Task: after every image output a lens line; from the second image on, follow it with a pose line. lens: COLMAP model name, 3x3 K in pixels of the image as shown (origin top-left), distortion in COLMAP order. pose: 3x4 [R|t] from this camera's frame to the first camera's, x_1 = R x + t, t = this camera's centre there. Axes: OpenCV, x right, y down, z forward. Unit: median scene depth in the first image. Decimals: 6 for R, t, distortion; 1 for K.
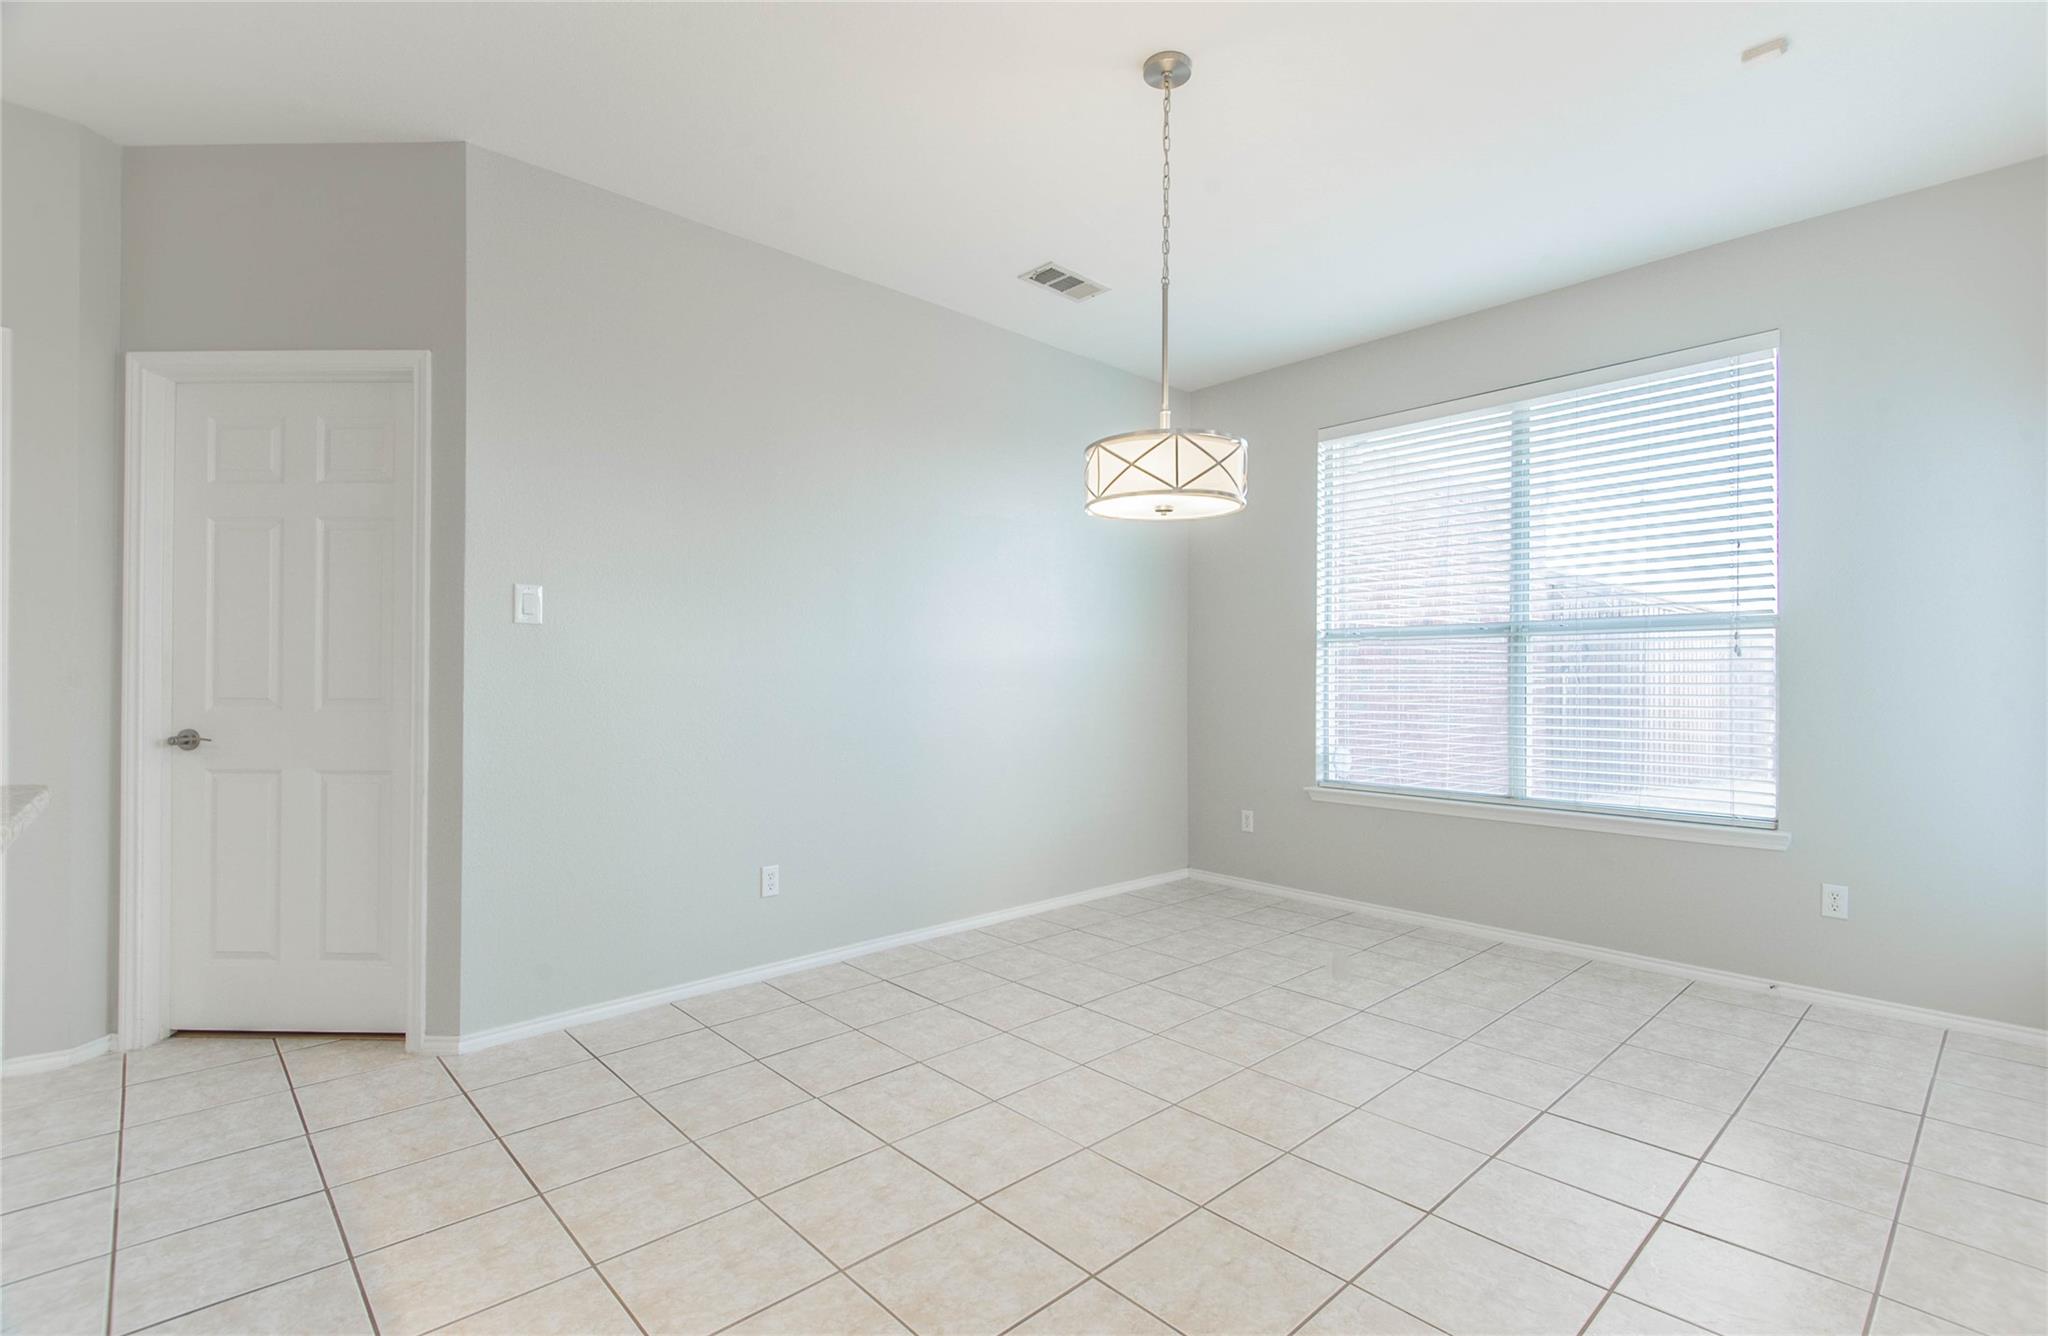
lens RADIAL K [[935.8, 0, 1039.1], [0, 935.8, 670.7], [0, 0, 1]] dist [0.026640, -0.007960]
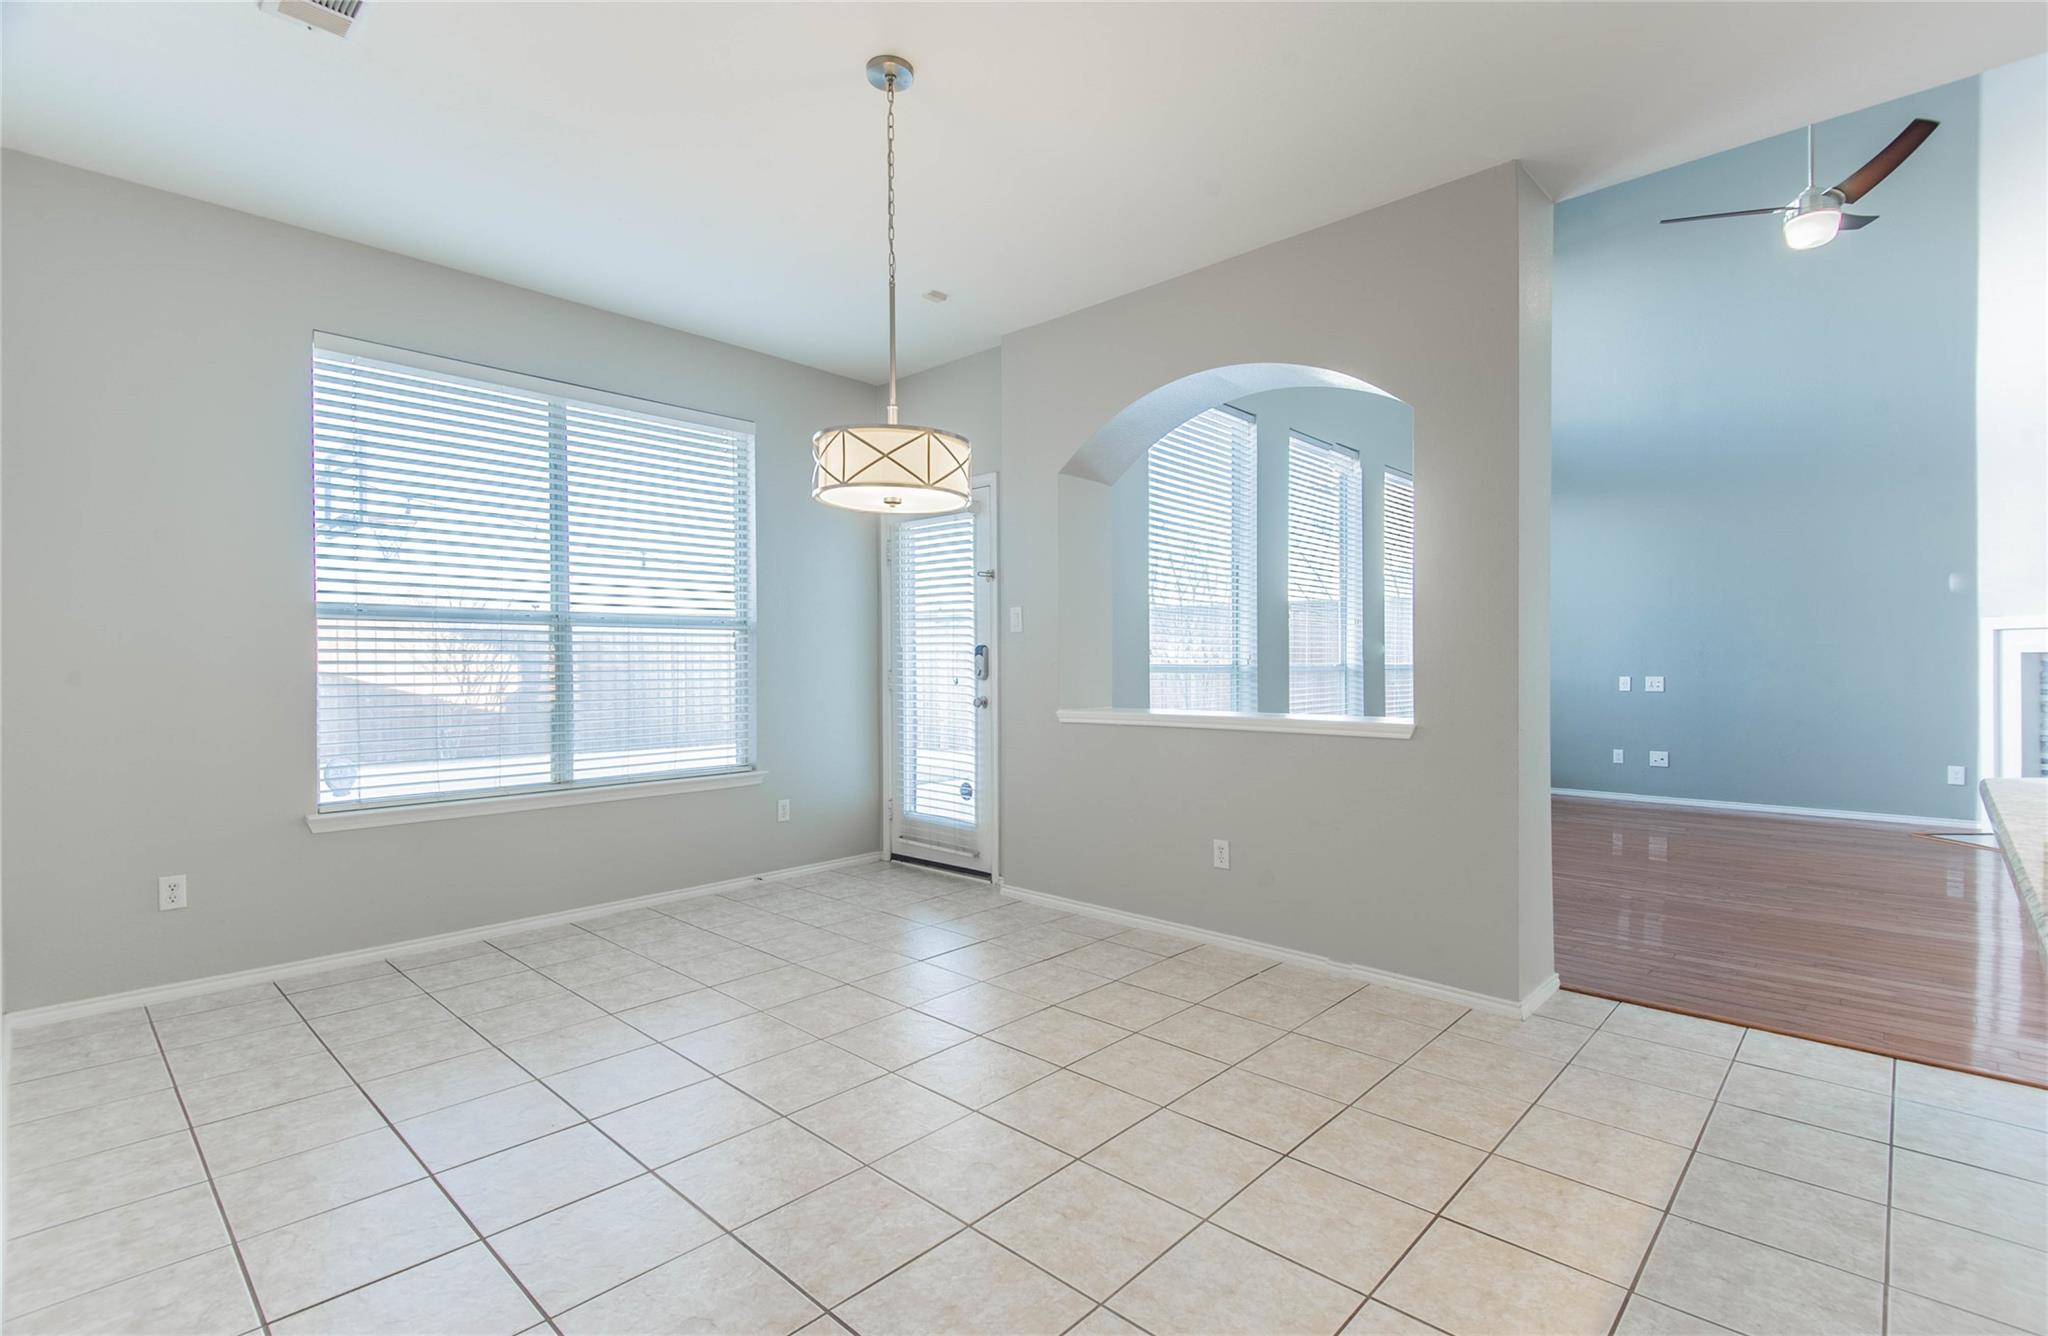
lens RADIAL K [[935.8, 0, 1024.3], [0, 935.8, 673.3], [0, 0, 1]] dist [0.026640, -0.007960]
pose [[-0.074865, -0.009511, 0.997148, -0.605109], [-0.009787, 0.999913, 0.008802, 0.000896], [-0.997146, -0.009100, -0.074952, 0.617283]]
